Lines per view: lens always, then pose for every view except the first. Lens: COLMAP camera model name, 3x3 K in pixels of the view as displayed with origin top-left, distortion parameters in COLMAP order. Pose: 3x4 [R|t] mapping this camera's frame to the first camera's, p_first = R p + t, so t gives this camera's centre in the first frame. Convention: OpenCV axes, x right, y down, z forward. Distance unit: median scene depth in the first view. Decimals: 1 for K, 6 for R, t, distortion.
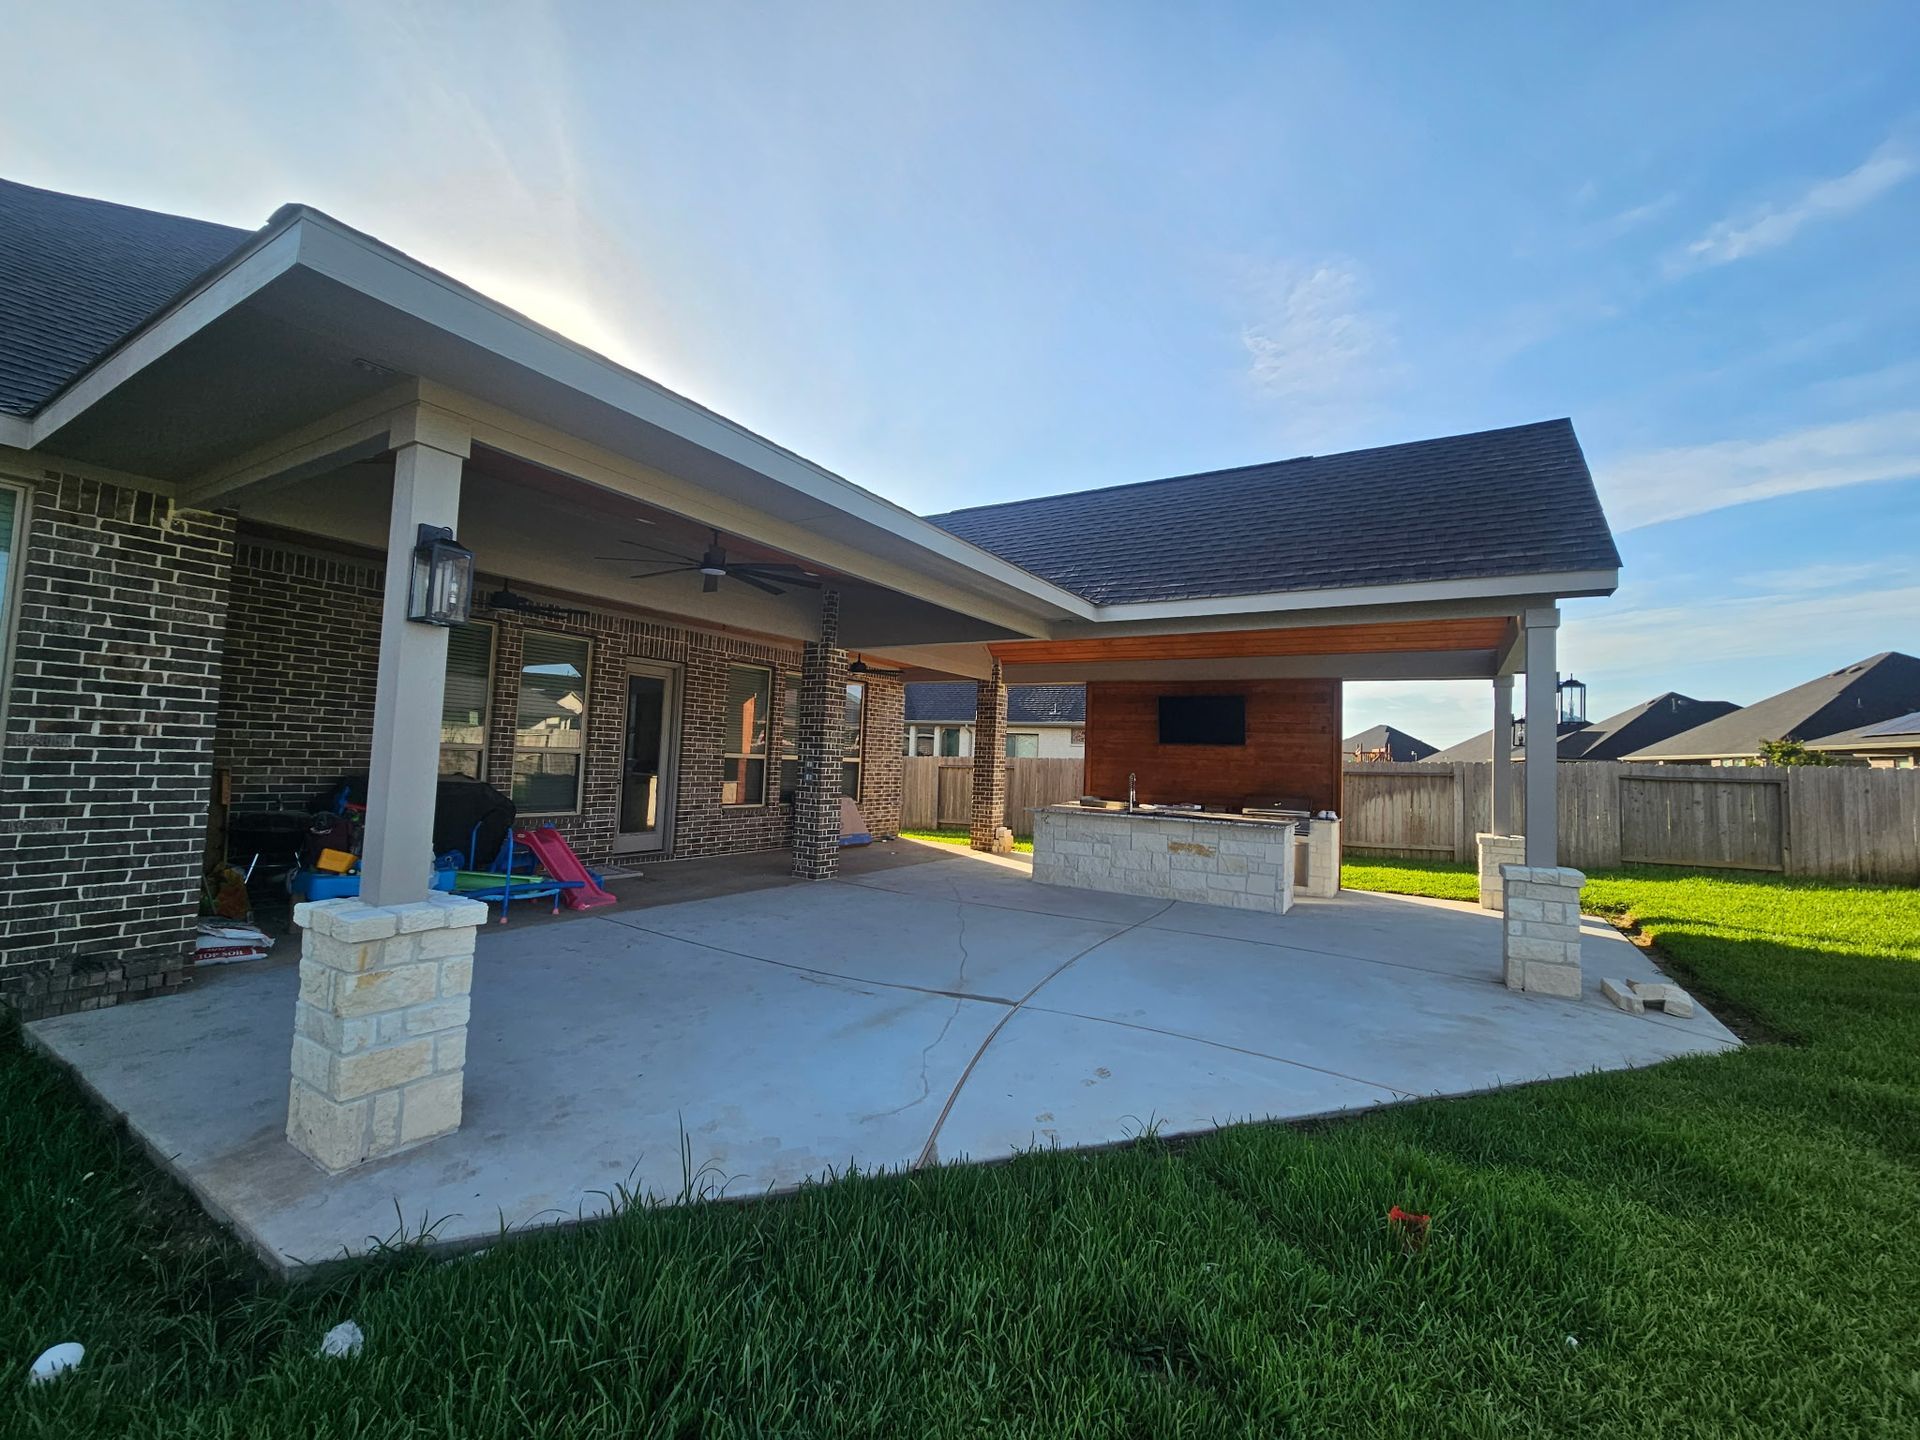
lens RADIAL K [[787.1, 0, 953.9], [0, 787.1, 722.0], [0, 0, 1]] dist [0.002513, -0.000704]
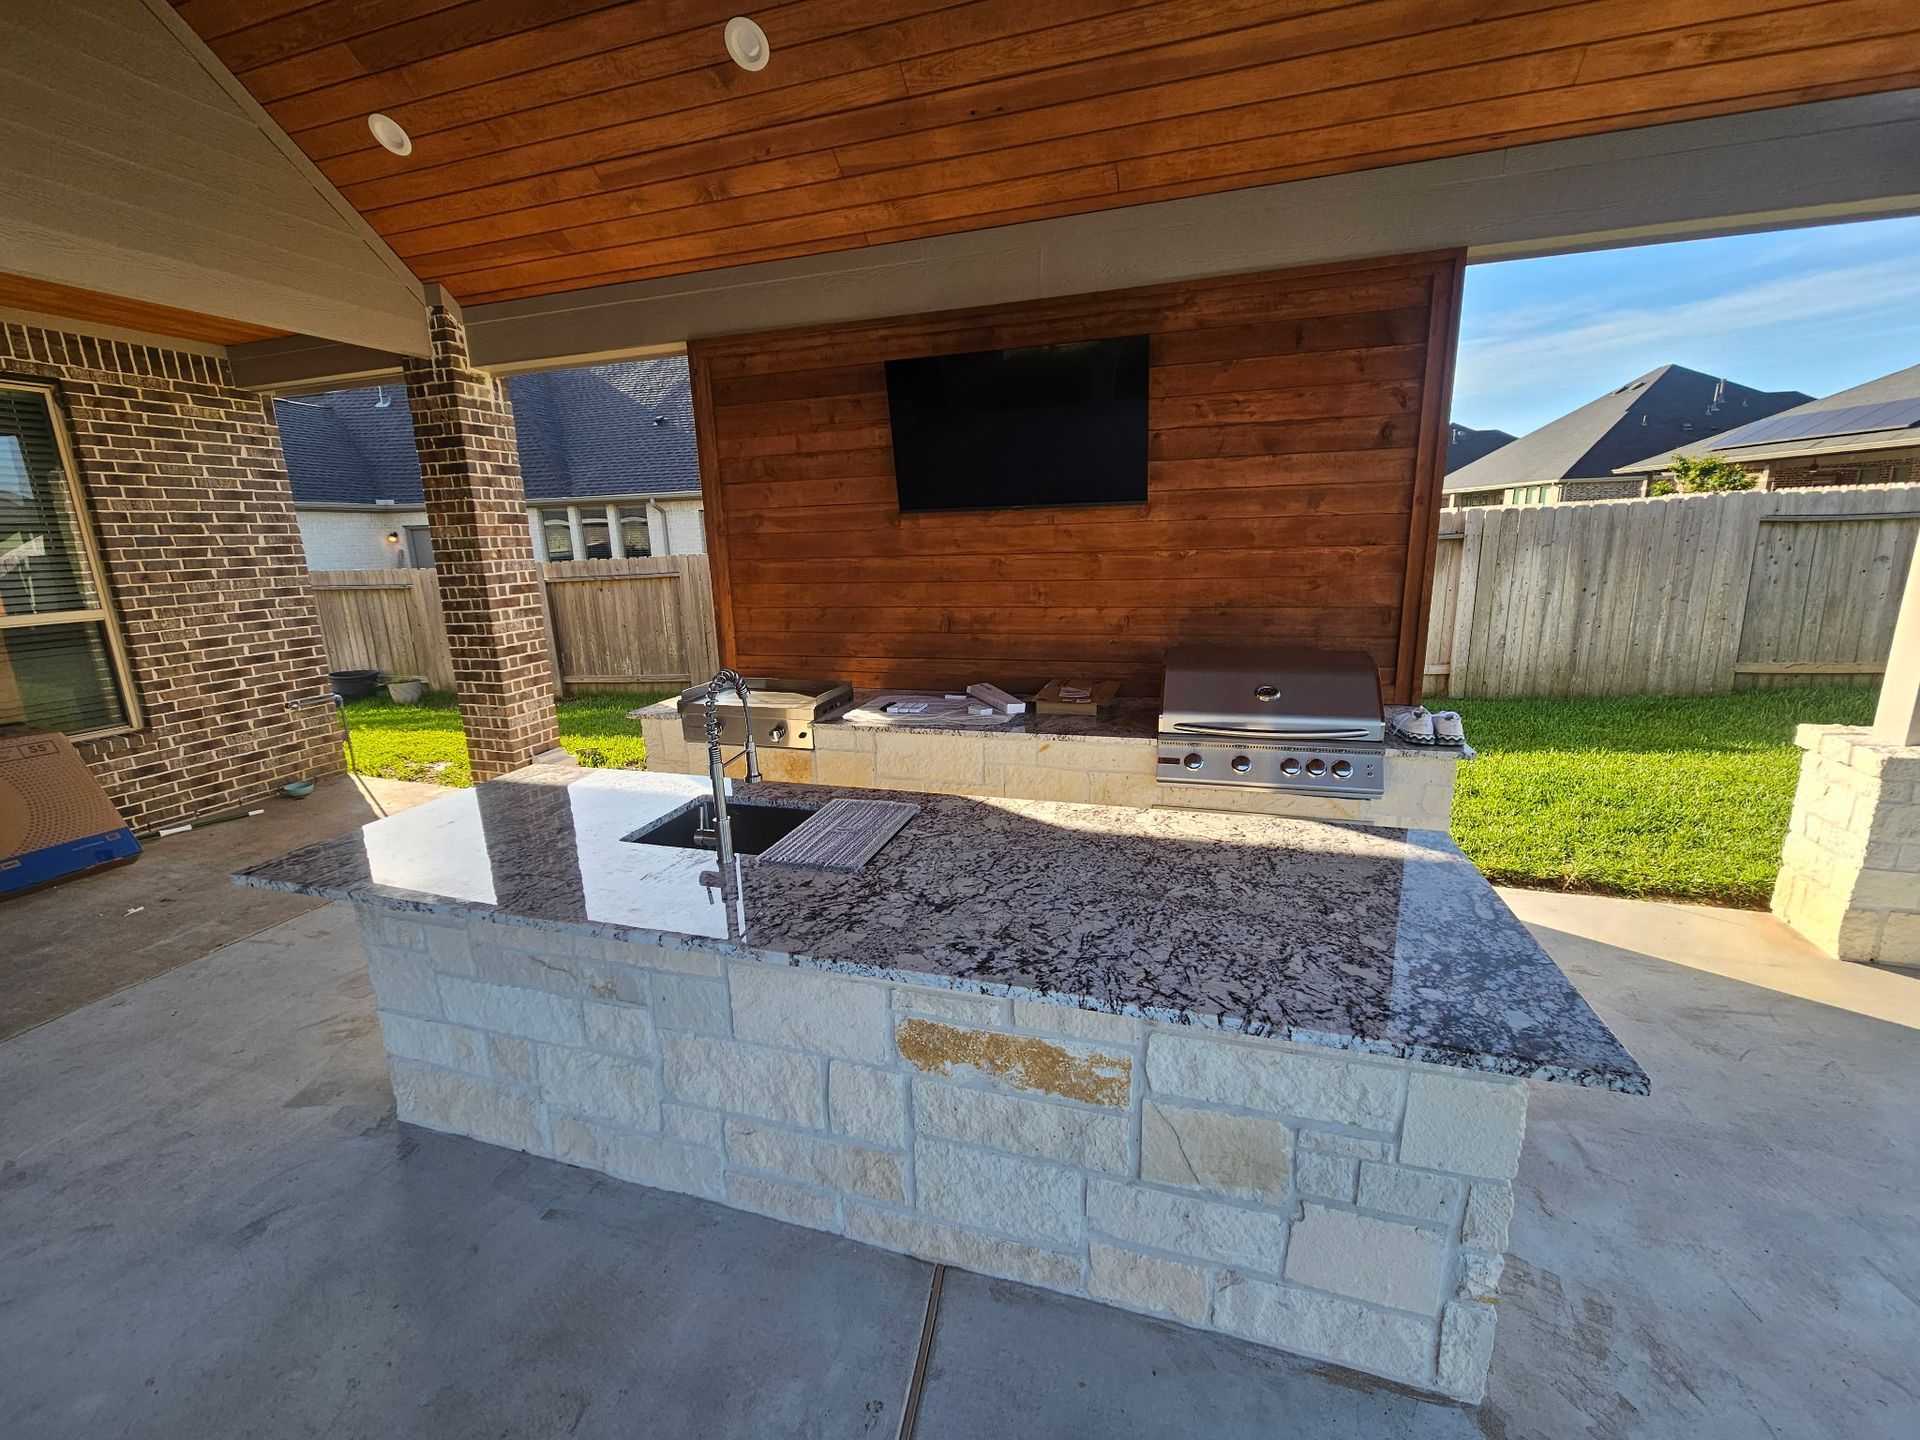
lens RADIAL K [[787.1, 0, 955.0], [0, 787.1, 712.2], [0, 0, 1]] dist [0.002513, -0.000704]
pose [[0.968790, -0.120627, 0.216554, 0.210133], [0.058189, 0.959867, 0.274354, 0.018728], [-0.240957, -0.253191, 0.936928, 0.687070]]
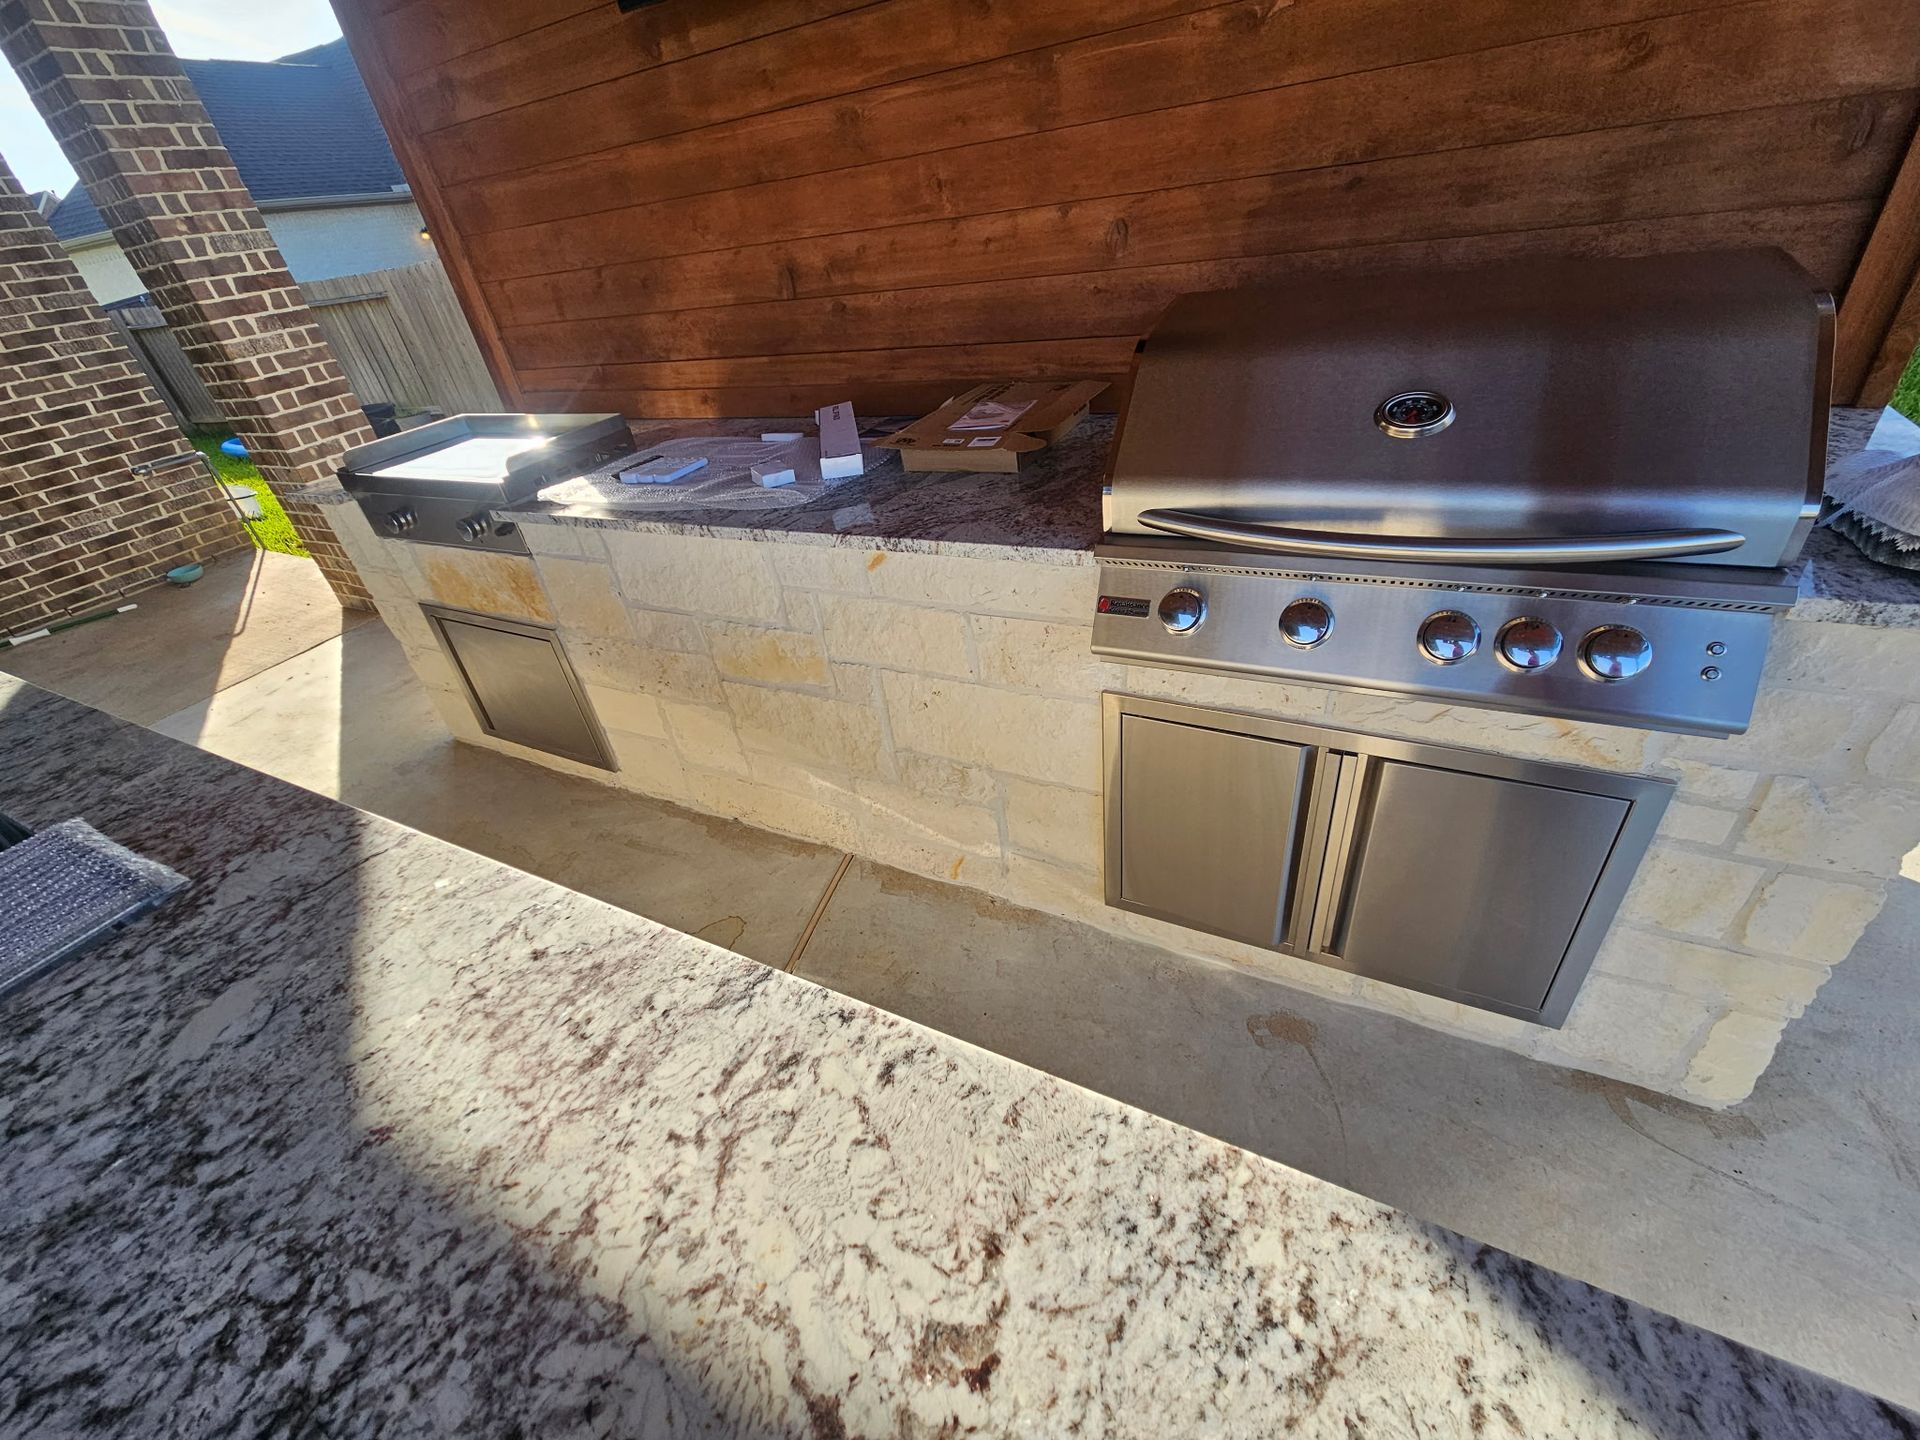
lens RADIAL K [[787.1, 0, 954.7], [0, 787.1, 712.0], [0, 0, 1]] dist [0.002513, -0.000704]
pose [[0.983145, -0.179369, -0.035381, 0.320989], [0.165789, 0.793098, 0.586097, 0.058846], [-0.077067, -0.582085, 0.809468, 0.829884]]
